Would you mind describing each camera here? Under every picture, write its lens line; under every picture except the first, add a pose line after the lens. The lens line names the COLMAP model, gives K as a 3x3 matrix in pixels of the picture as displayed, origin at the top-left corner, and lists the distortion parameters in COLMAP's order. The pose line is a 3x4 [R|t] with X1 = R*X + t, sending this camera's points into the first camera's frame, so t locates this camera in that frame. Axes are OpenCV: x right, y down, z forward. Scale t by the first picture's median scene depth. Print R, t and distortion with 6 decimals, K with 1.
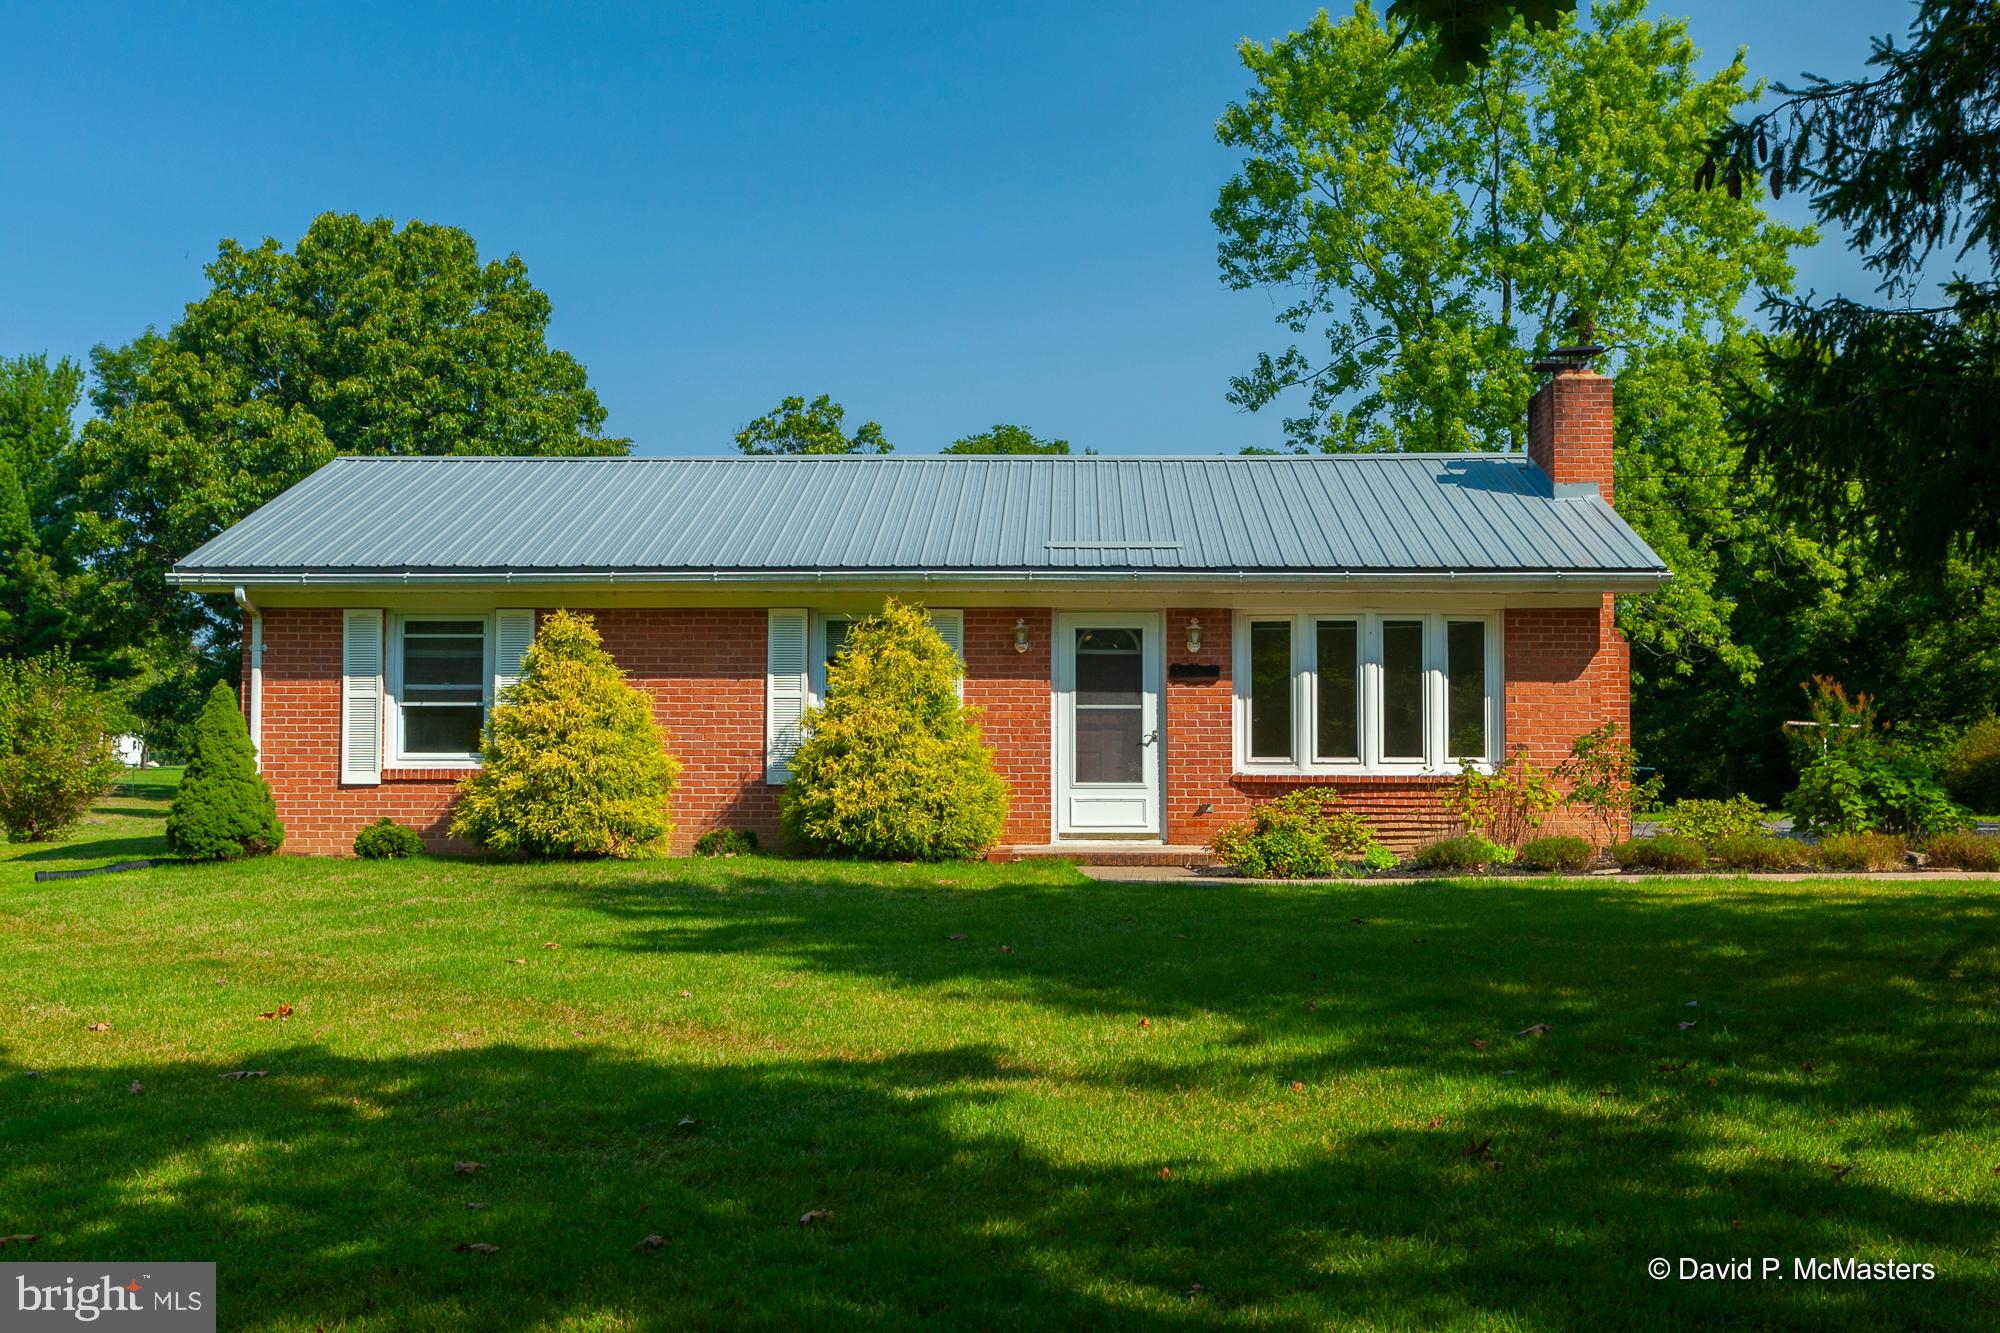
lens RADIAL K [[2191.9, 0, 1002.1], [0, 2191.9, 679.9], [0, 0, 1]] dist [-0.013975, 0.000000]
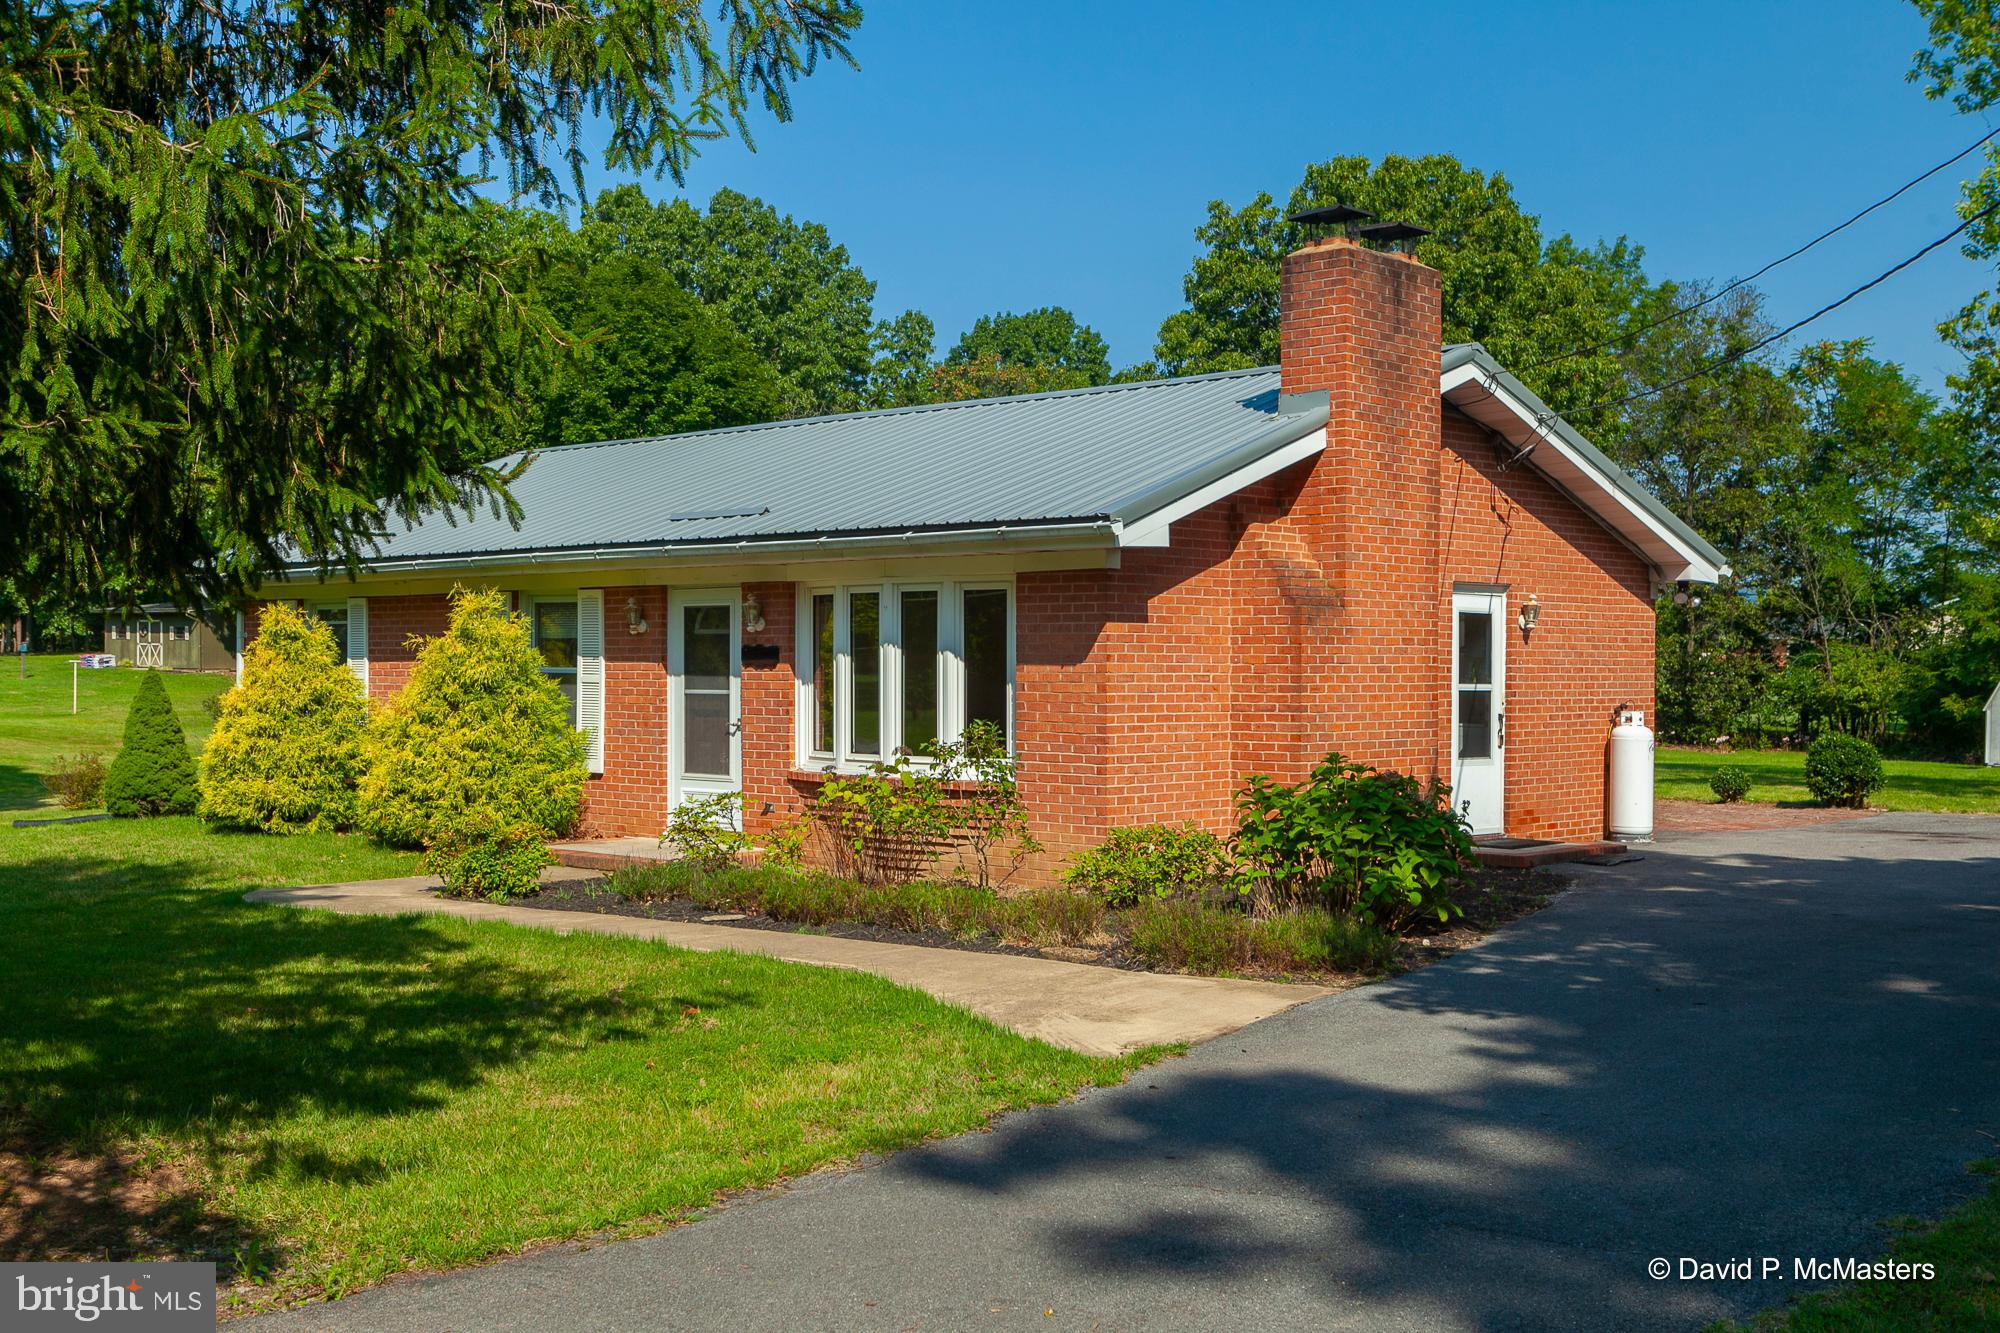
lens RADIAL K [[2191.9, 0, 1011.0], [0, 2191.9, 654.5], [0, 0, 1]] dist [-0.013975, 0.000000]
pose [[0.744055, -0.003532, -0.668109, 0.756239], [0.022358, 0.999558, 0.019616, -0.018512], [0.667744, -0.029533, 0.743805, 0.404307]]
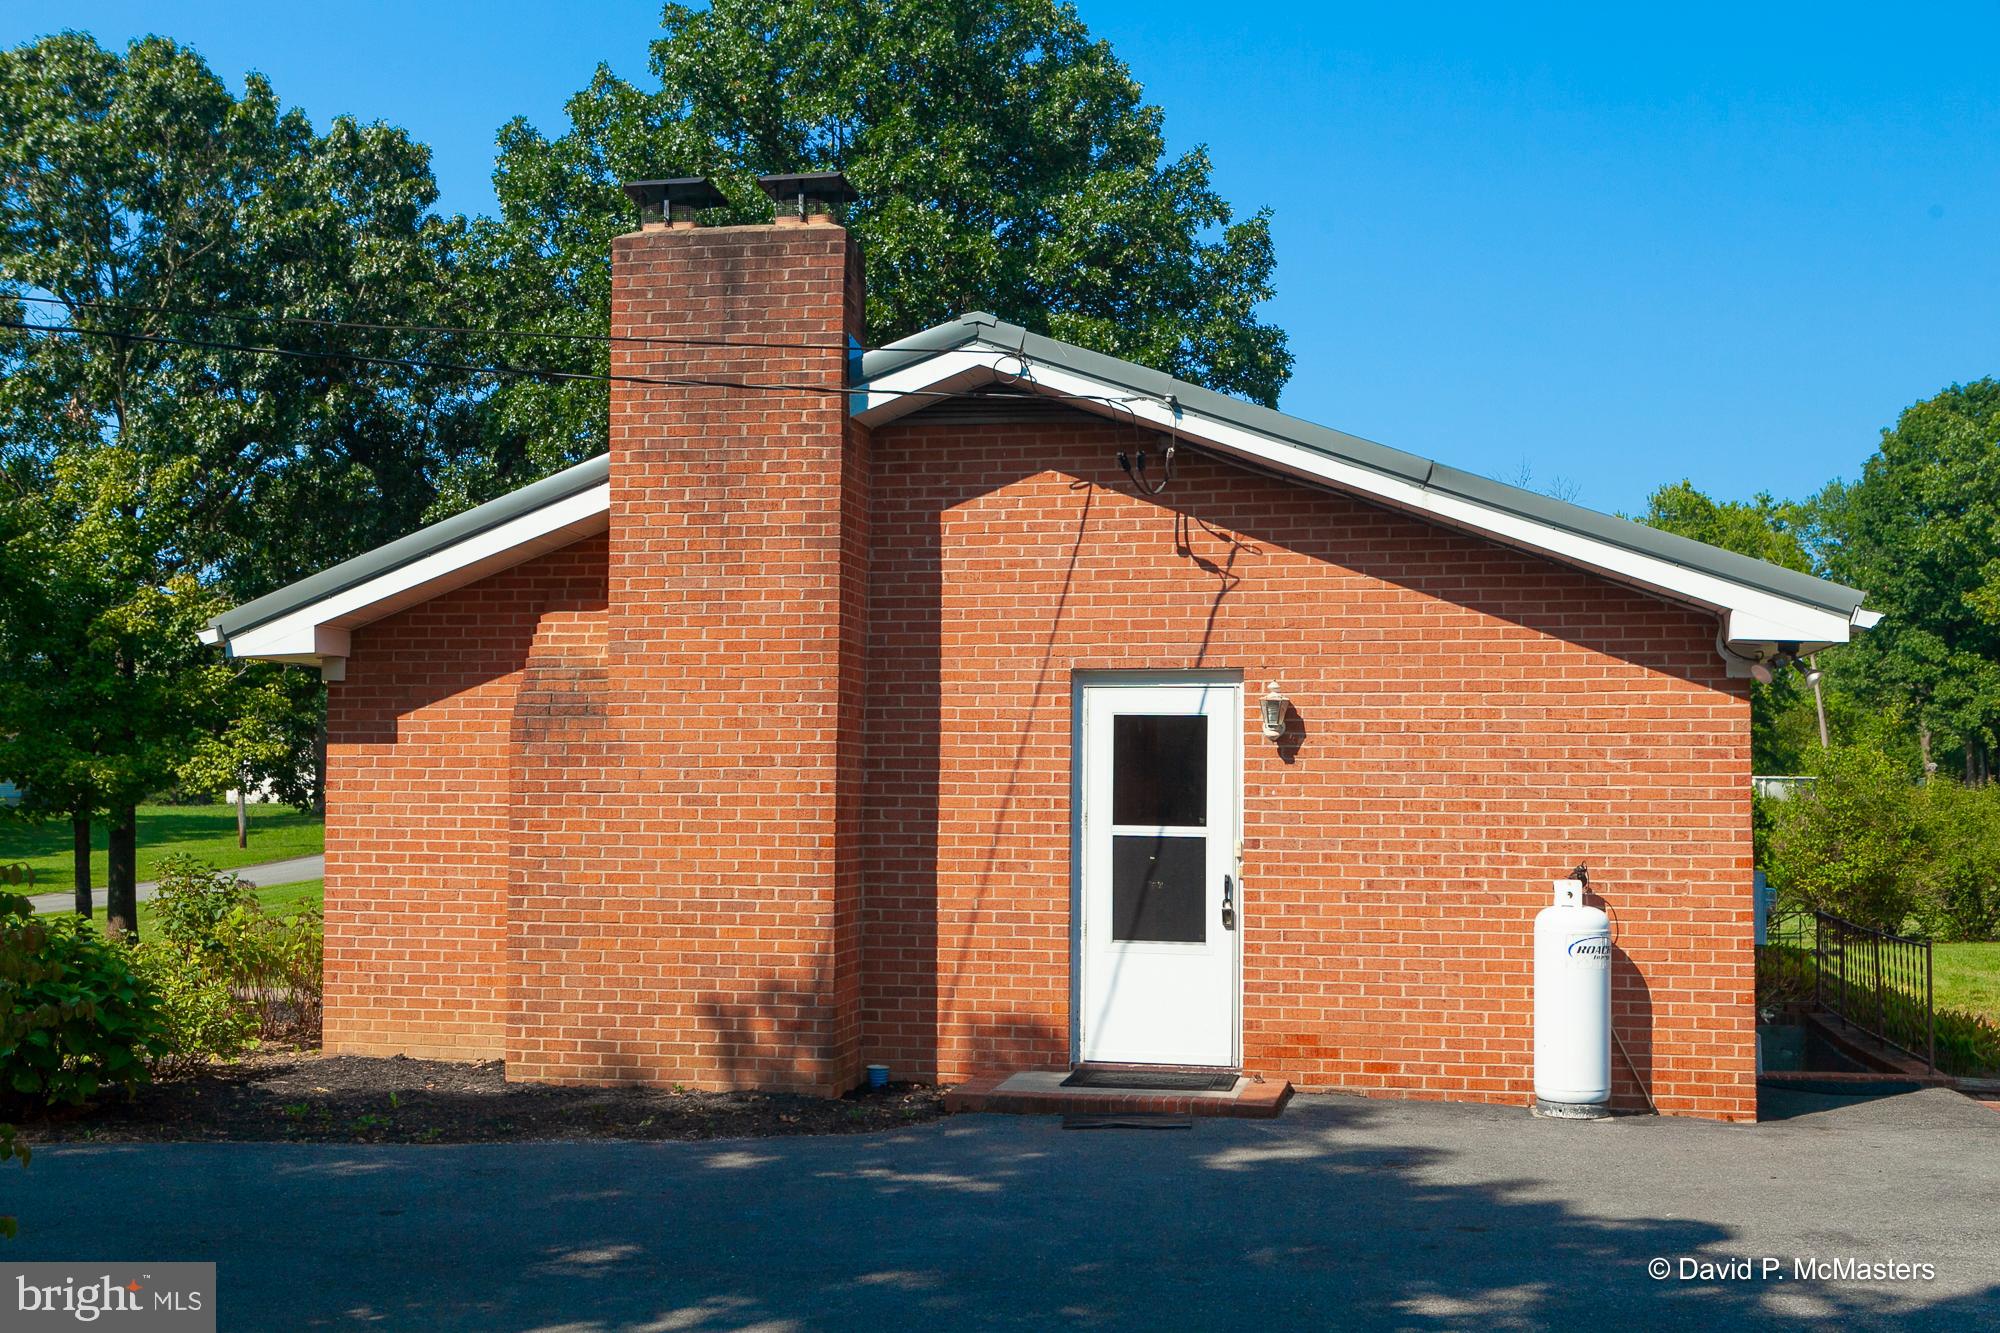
lens RADIAL K [[2191.9, 0, 999.8], [0, 2191.9, 669.3], [0, 0, 1]] dist [-0.013975, 0.000000]
pose [[-0.166425, -0.058313, -0.984328, 0.879884], [0.028365, 0.997554, -0.063892, 0.010974], [0.985646, -0.038554, -0.164364, 1.287934]]
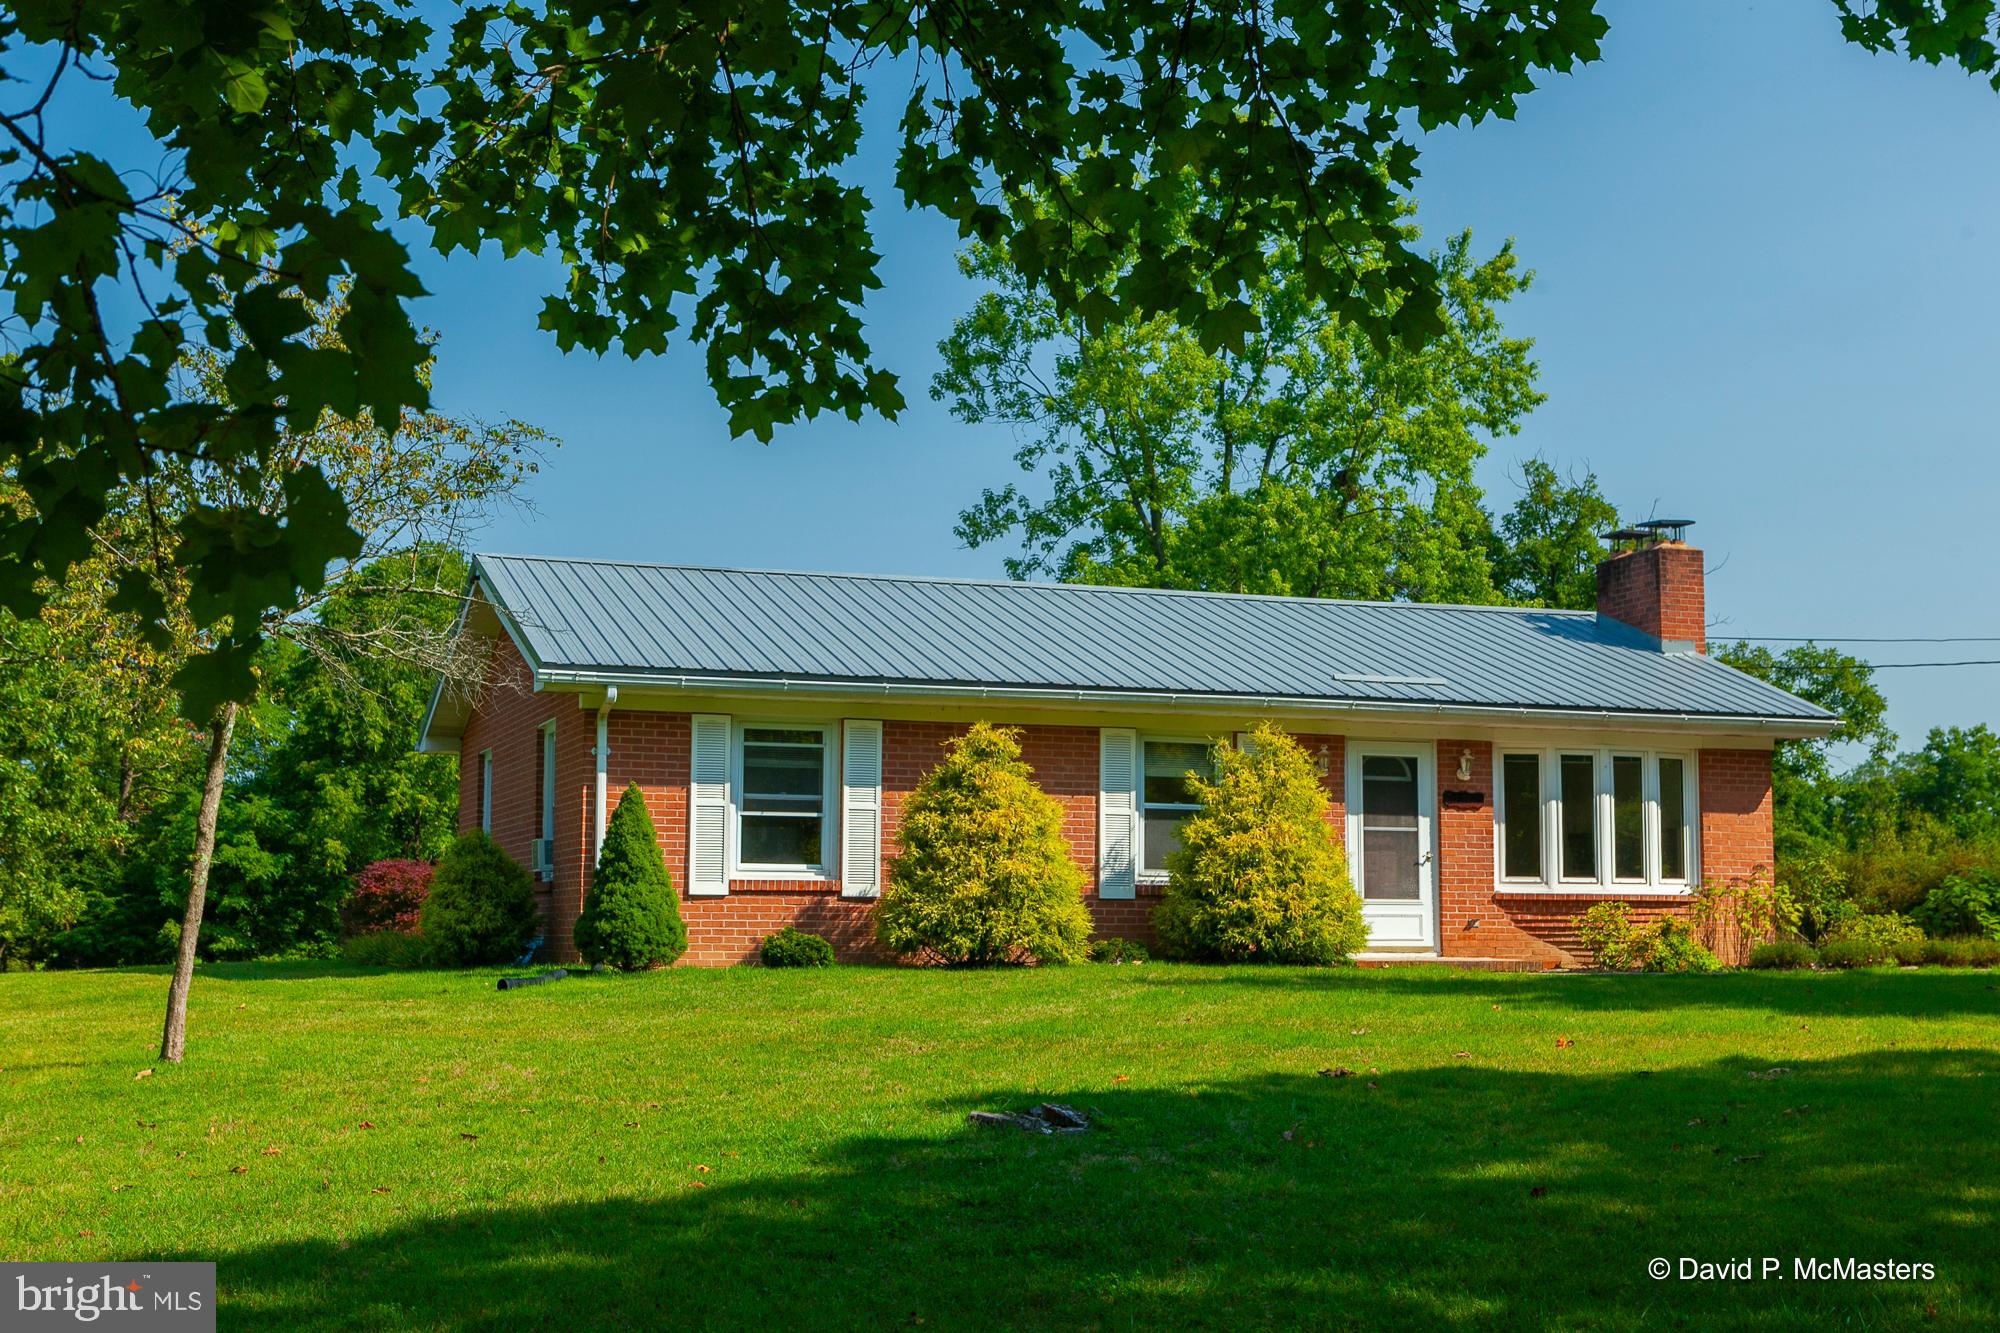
lens RADIAL K [[2531.8, 0, 999.0], [0, 2531.8, 662.2], [0, 0, 1]] dist [-0.024632, 0.000000]
pose [[0.933944, 0.041655, 0.354984, -0.576766], [-0.015195, 0.996915, -0.077005, 0.029305], [-0.357096, 0.066525, 0.931696, -0.095910]]
